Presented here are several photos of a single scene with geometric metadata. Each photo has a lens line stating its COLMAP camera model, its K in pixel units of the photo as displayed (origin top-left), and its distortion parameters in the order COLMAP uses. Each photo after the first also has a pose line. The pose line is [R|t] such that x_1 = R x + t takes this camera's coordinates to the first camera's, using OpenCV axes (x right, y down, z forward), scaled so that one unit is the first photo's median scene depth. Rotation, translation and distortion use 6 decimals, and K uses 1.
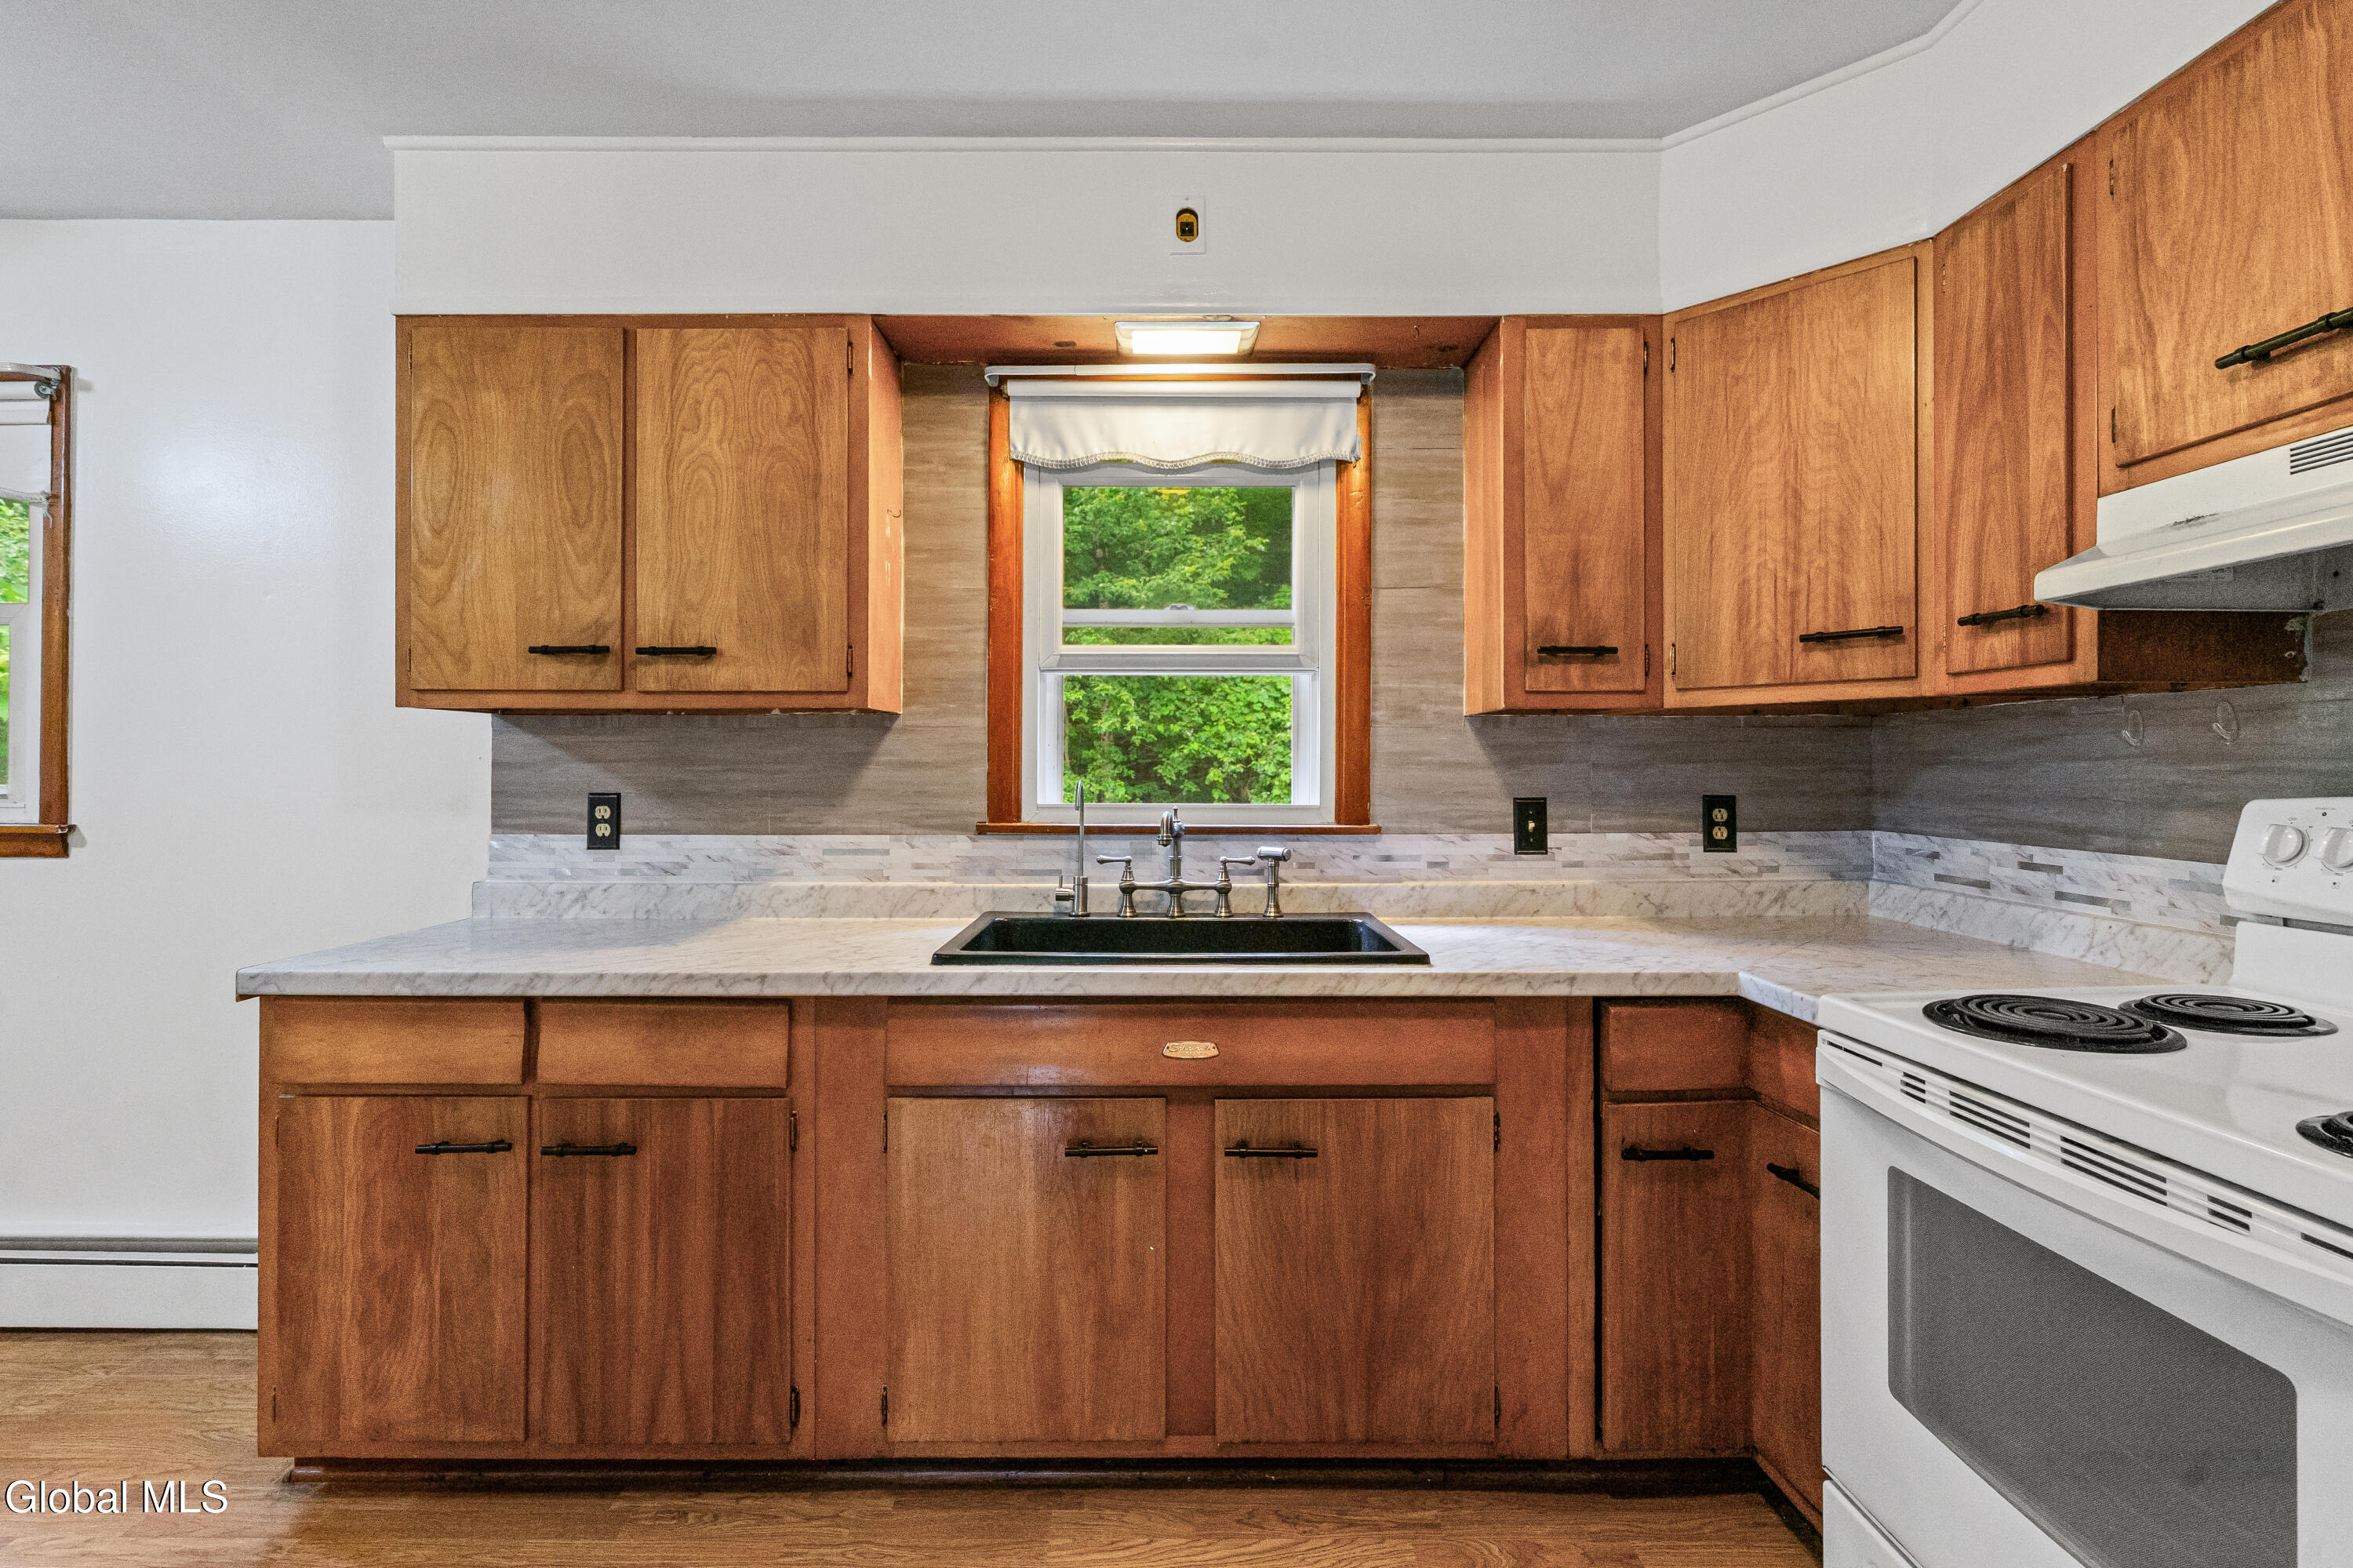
lens RADIAL K [[1096.6, 0, 1170.9], [0, 1096.6, 761.4], [0, 0, 1]] dist [-0.018004, -0.000084]
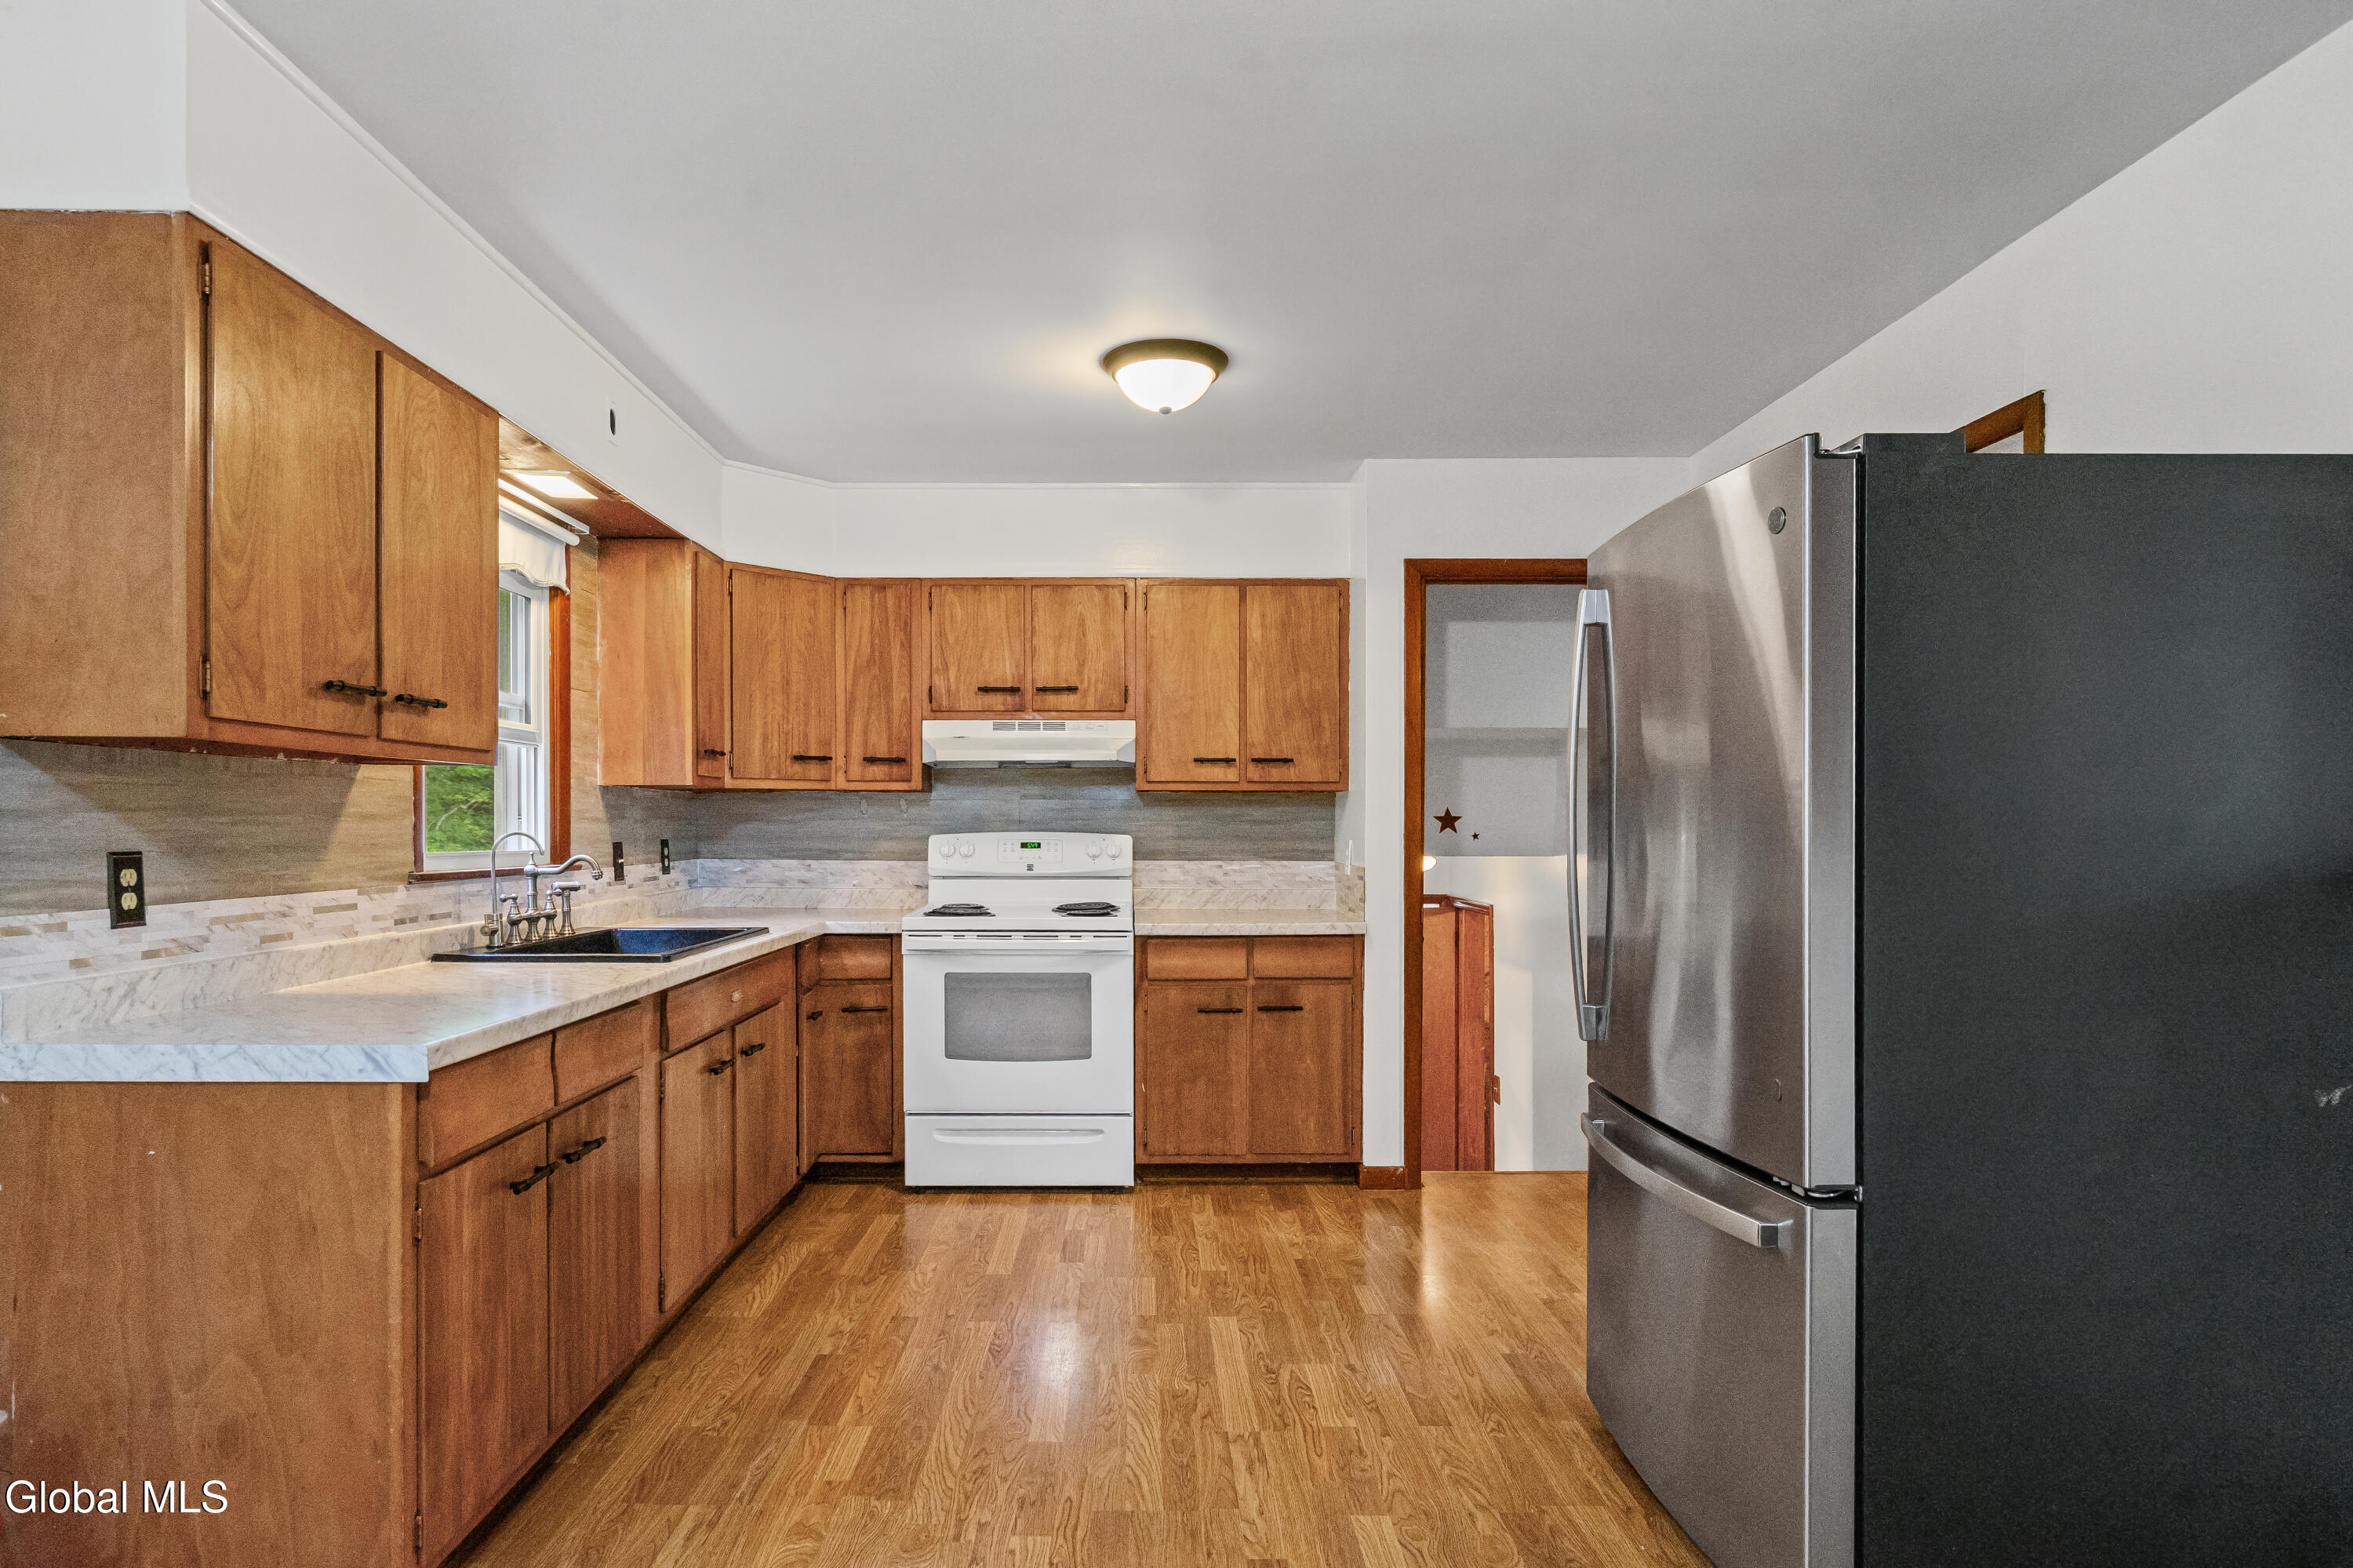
lens RADIAL K [[1265.7, 0, 1173.2], [0, 1265.7, 828.1], [0, 0, 1]] dist [0.000652, 0.000129]
pose [[-0.027487, -0.001605, 0.999621, -1.455005], [-0.008628, 0.999962, 0.001368, 0.005500], [-0.999585, -0.008587, -0.027500, 0.314352]]
